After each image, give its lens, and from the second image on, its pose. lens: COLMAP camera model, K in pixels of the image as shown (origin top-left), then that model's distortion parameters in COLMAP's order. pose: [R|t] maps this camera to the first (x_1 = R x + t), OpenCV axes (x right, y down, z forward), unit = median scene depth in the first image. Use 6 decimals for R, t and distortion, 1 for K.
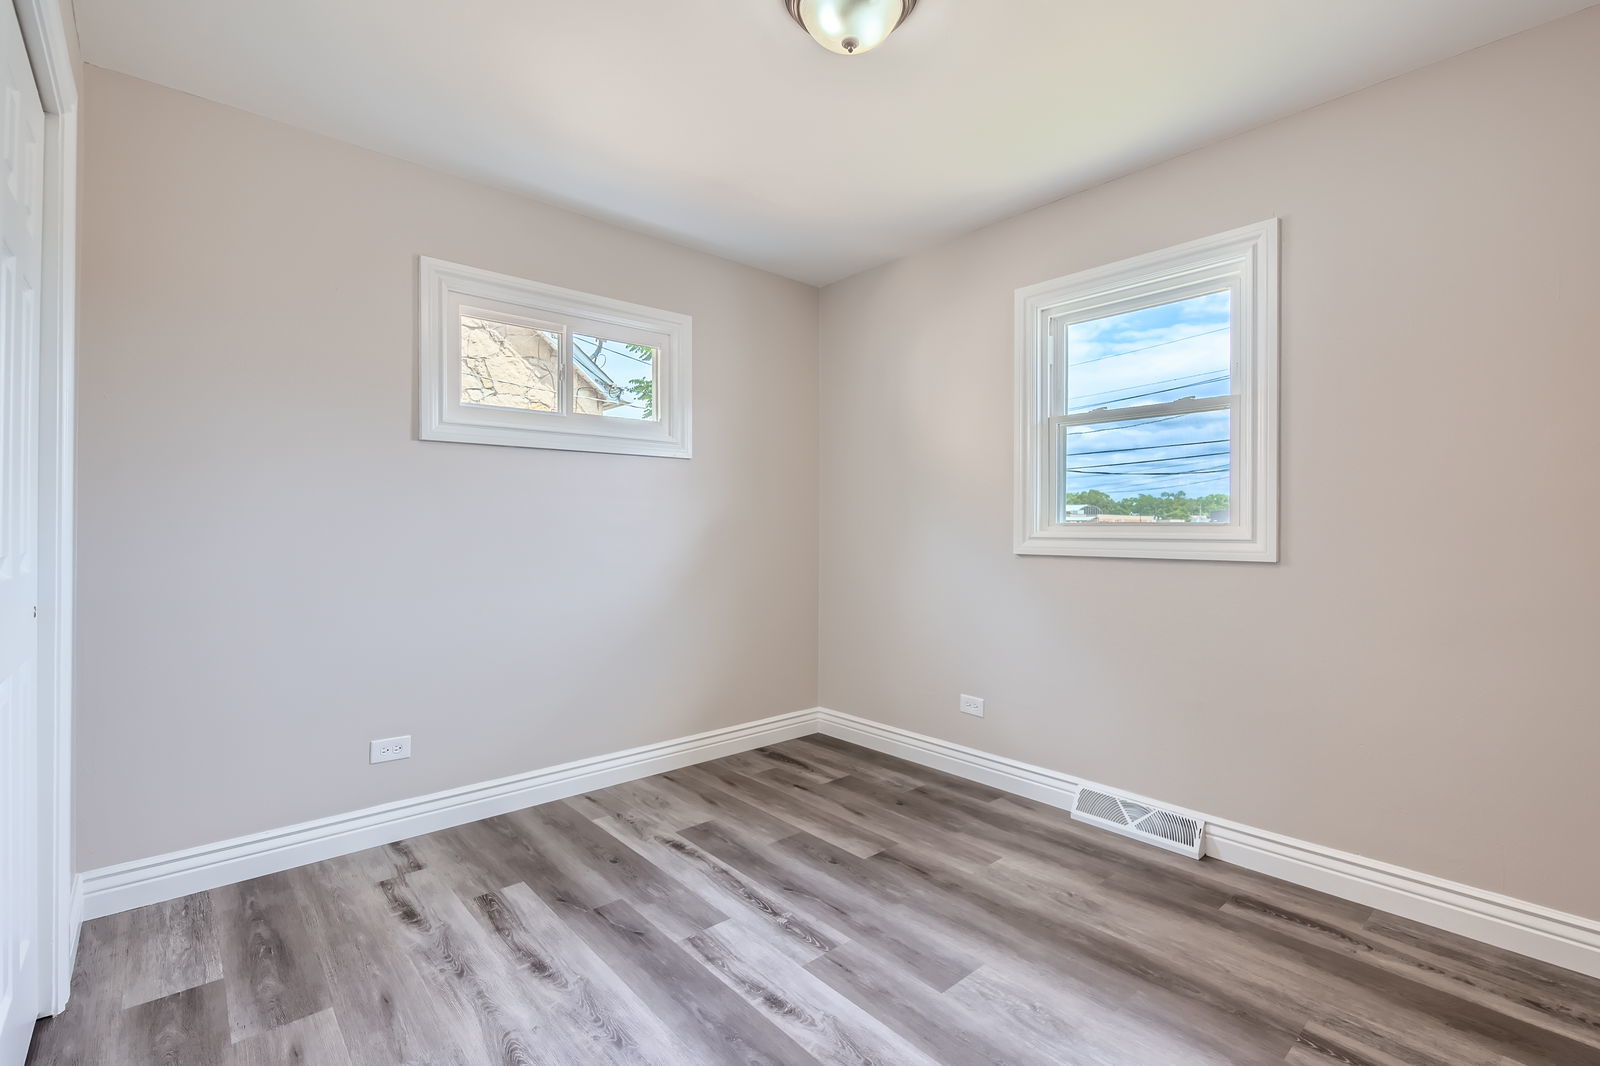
lens RADIAL K [[709.2, 0, 807.4], [0, 709.2, 528.2], [0, 0, 1]] dist [-0.000163, 0.001246]
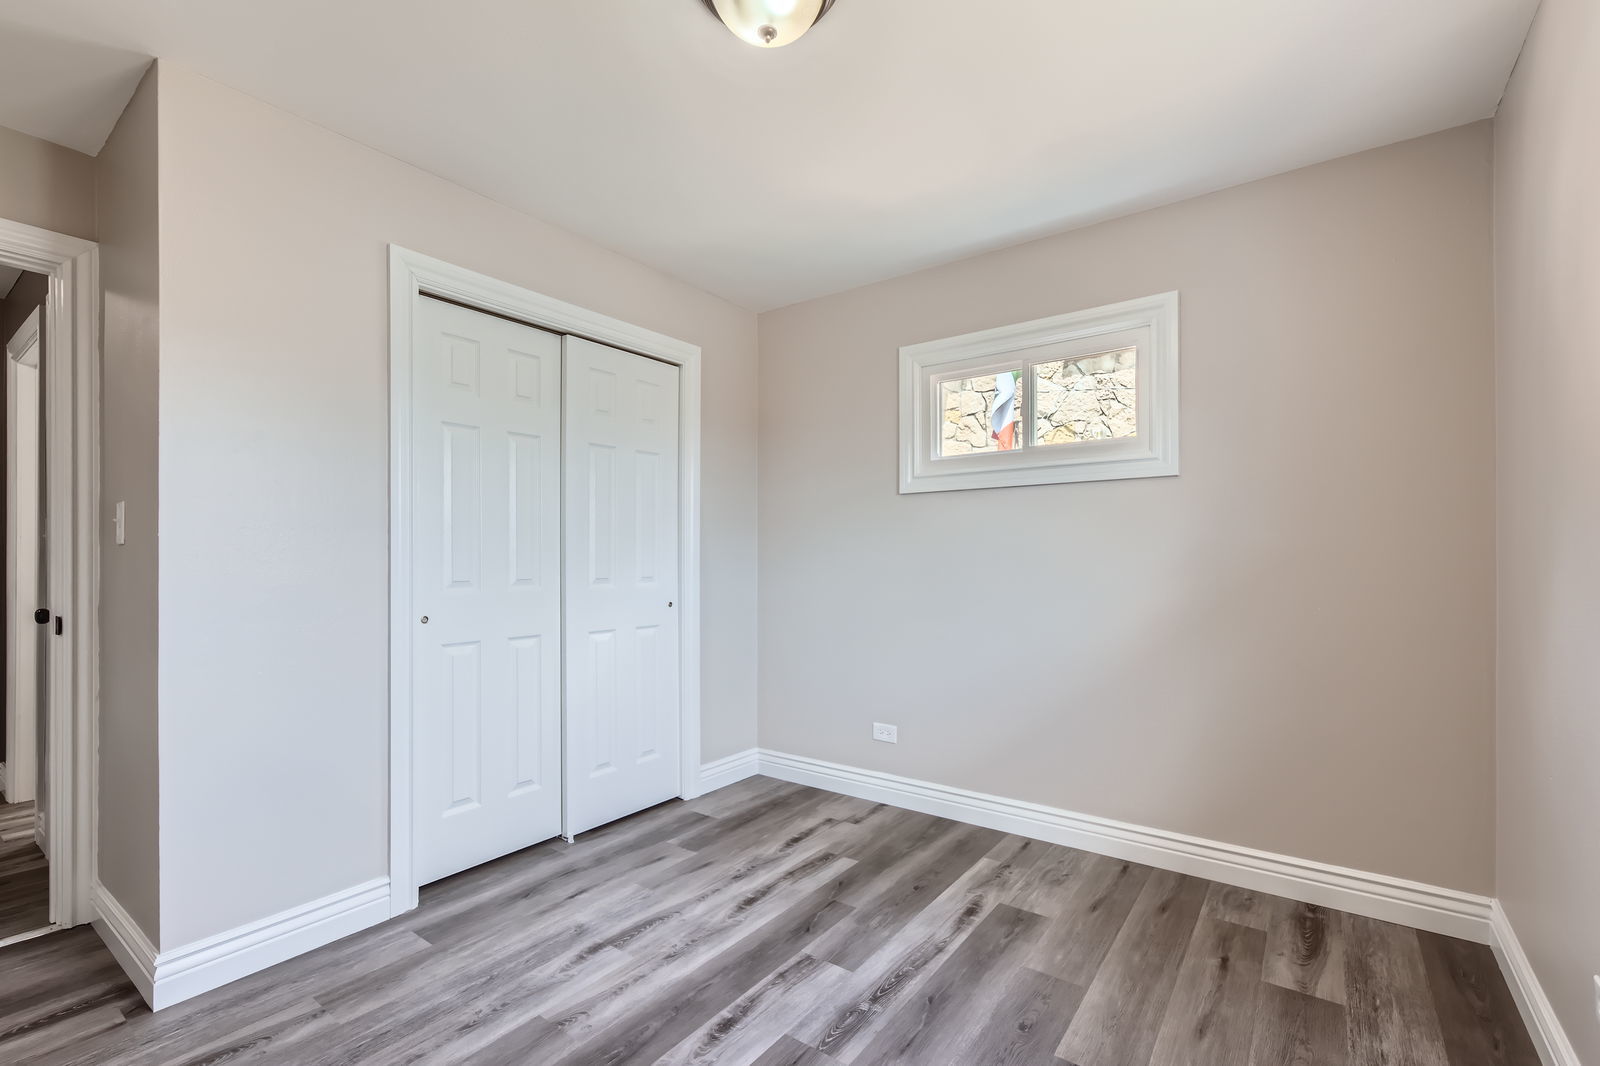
lens RADIAL K [[709.2, 0, 833.1], [0, 709.2, 553.5], [0, 0, 1]] dist [-0.000163, 0.001246]
pose [[0.219028, -0.006365, -0.975698, 0.702267], [0.004766, 0.999974, -0.005454, -0.013832], [0.975707, -0.003456, 0.219053, 0.643464]]
